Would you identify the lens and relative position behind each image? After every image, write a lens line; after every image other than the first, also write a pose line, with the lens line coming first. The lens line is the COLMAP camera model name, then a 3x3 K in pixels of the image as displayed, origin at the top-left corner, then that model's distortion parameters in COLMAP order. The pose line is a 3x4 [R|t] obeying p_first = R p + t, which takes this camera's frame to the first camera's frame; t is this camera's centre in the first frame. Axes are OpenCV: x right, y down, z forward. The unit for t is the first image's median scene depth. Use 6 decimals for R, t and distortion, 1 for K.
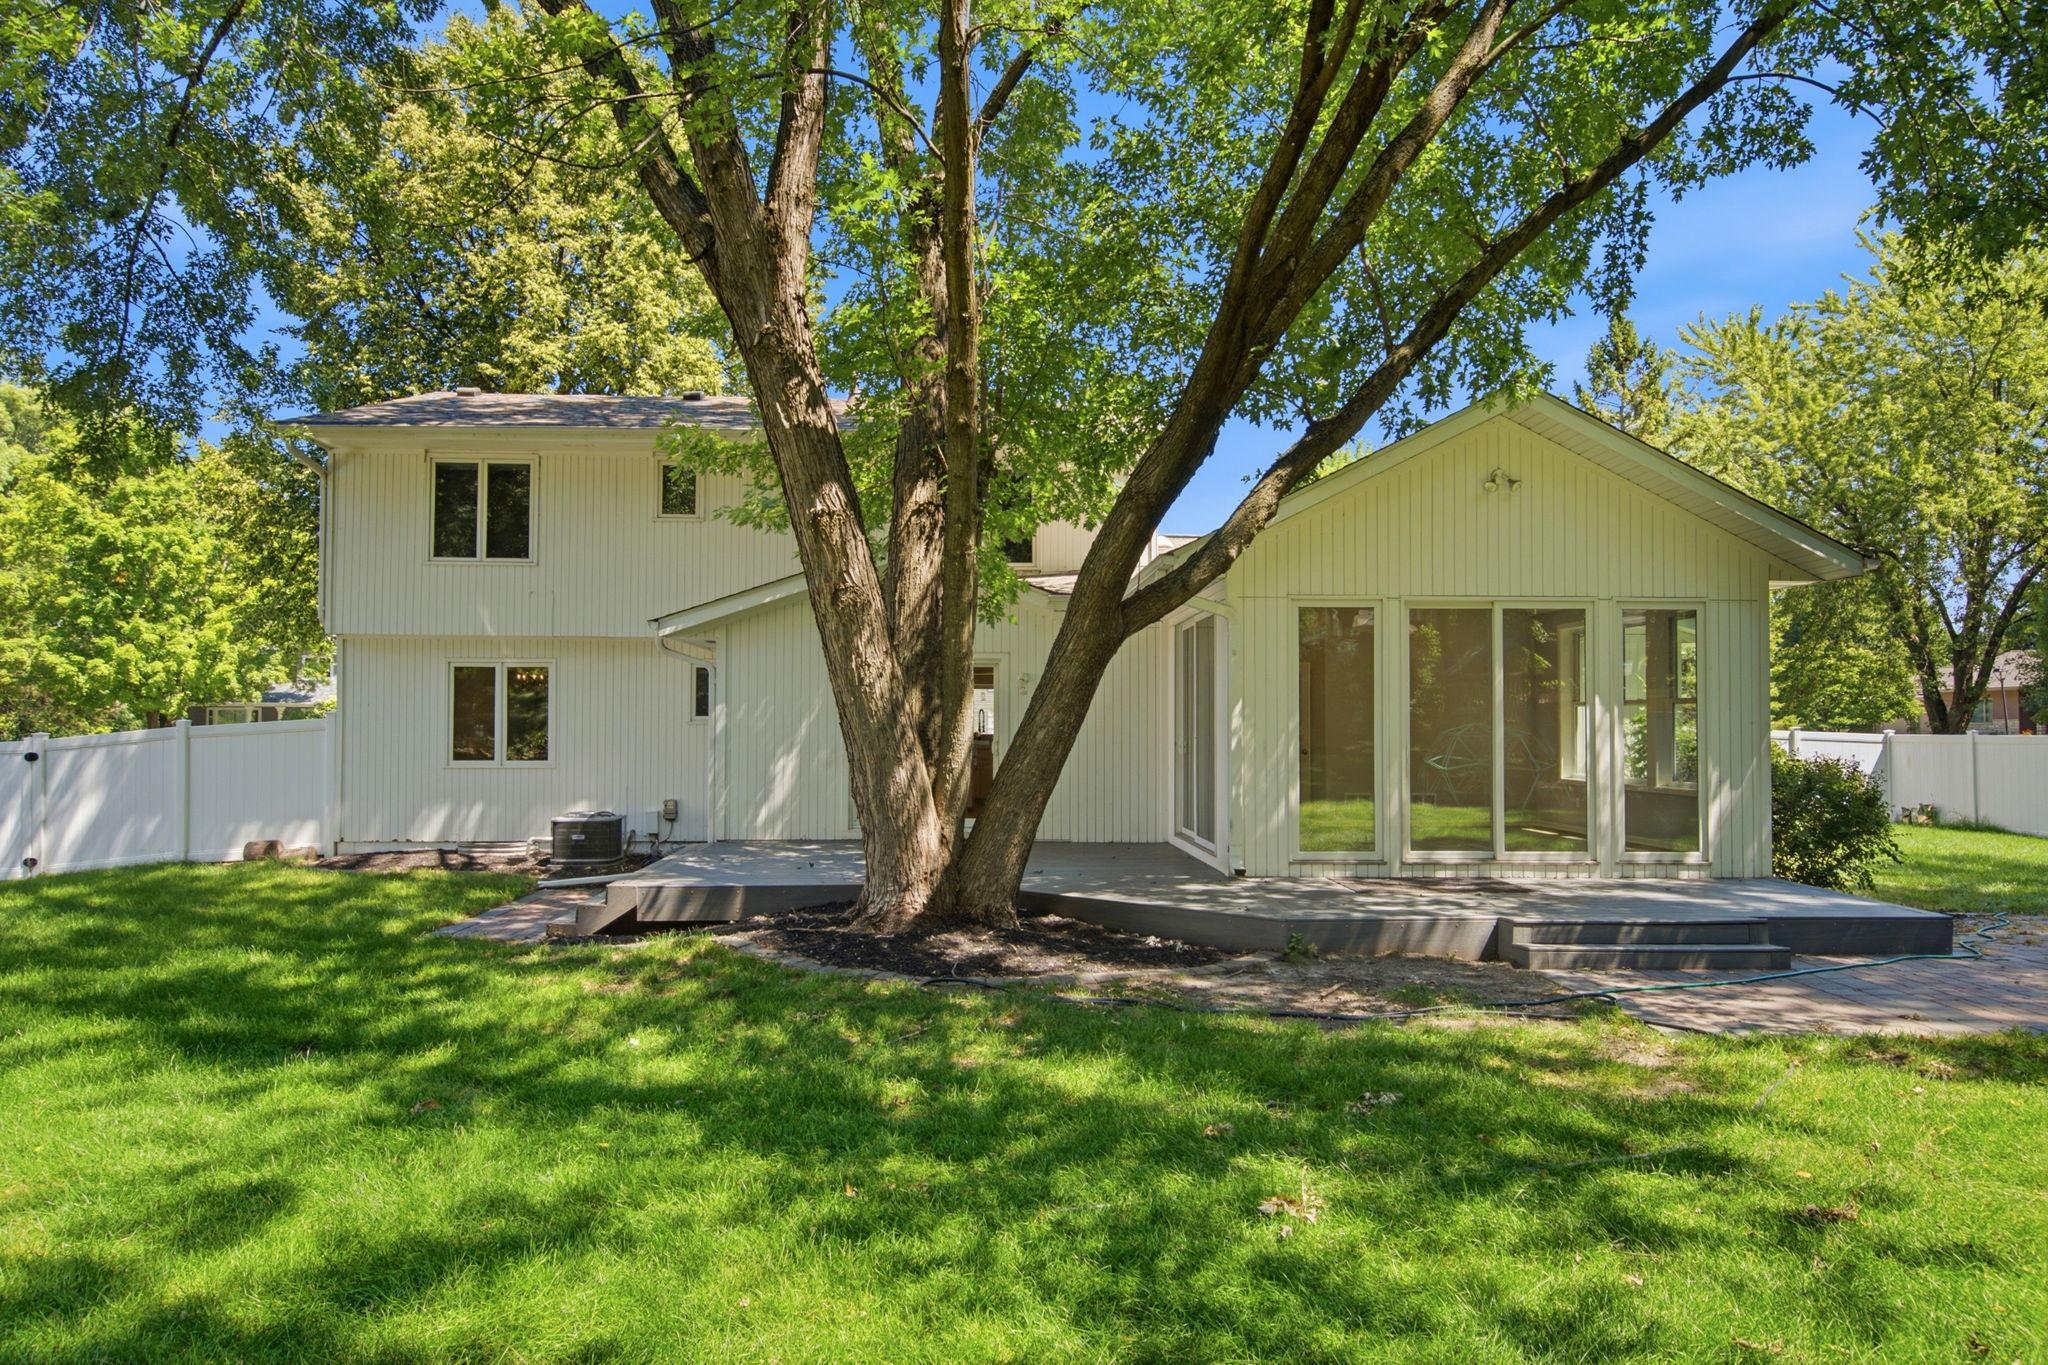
lens RADIAL K [[1276.7, 0, 1081.7], [0, 1276.7, 680.3], [0, 0, 1]] dist [0.000822, -0.000294]
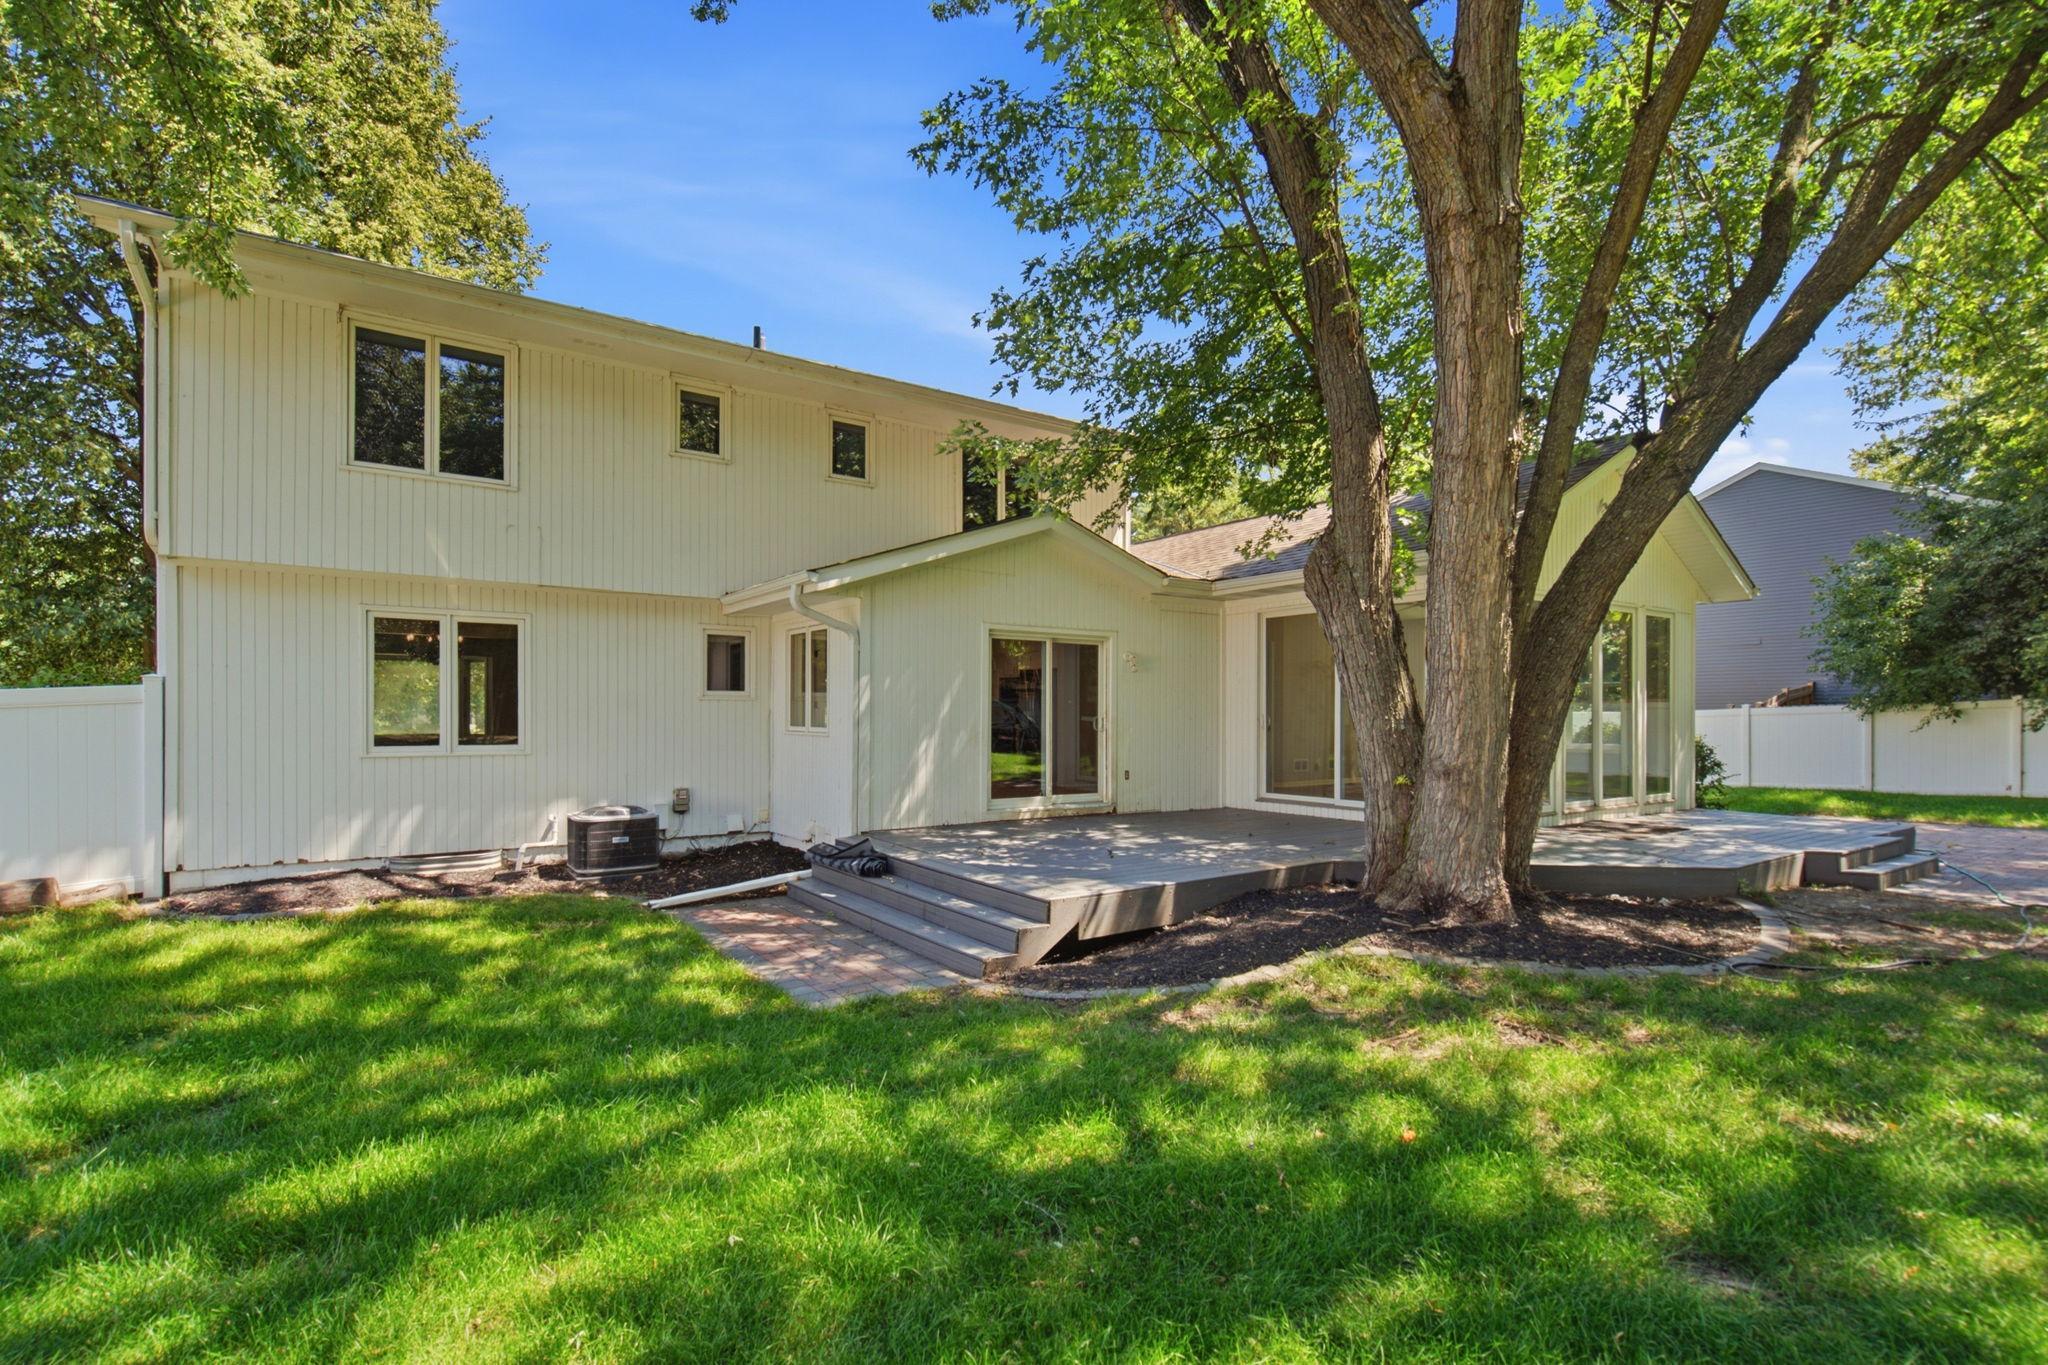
lens RADIAL K [[935.3, 0, 1020.8], [0, 935.3, 707.5], [0, 0, 1]] dist [-0.001828, -0.000298]
pose [[0.850681, 0.003649, 0.525670, -0.685307], [-0.018702, 0.999553, 0.023328, 0.031750], [-0.525350, -0.029676, 0.850369, 0.530946]]
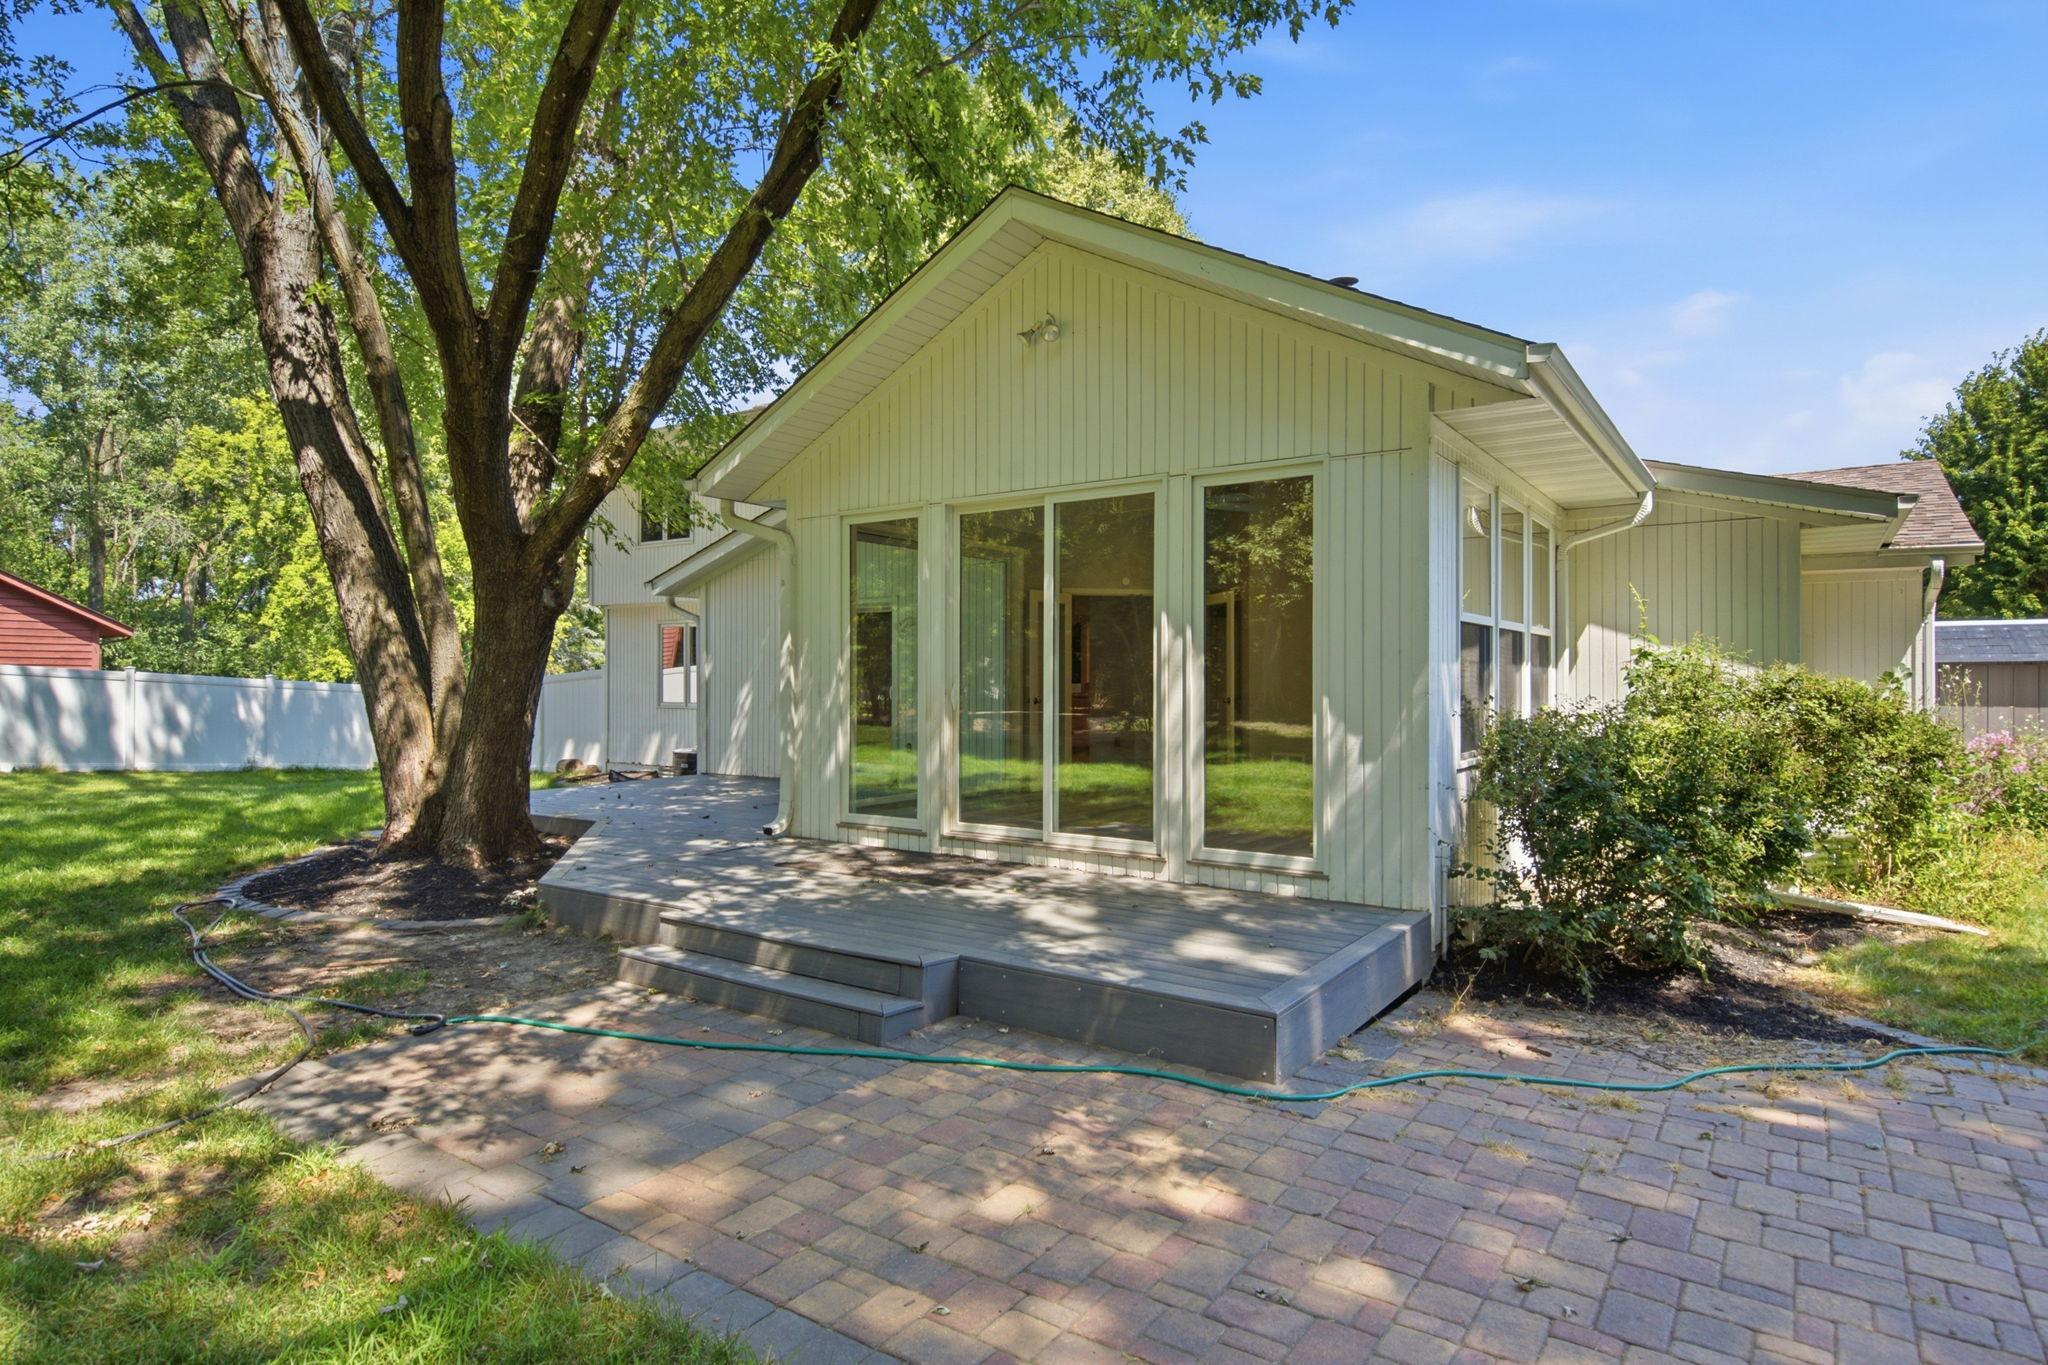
lens RADIAL K [[1143.9, 0, 1024.0], [0, 1143.9, 682.5], [0, 0, 1]] dist [-0.000143, -0.000329]
pose [[0.799205, 0.000547, -0.601059, 0.714318], [0.020831, 0.999374, 0.028607, 0.026703], [0.600698, -0.035383, 0.798693, 0.453122]]
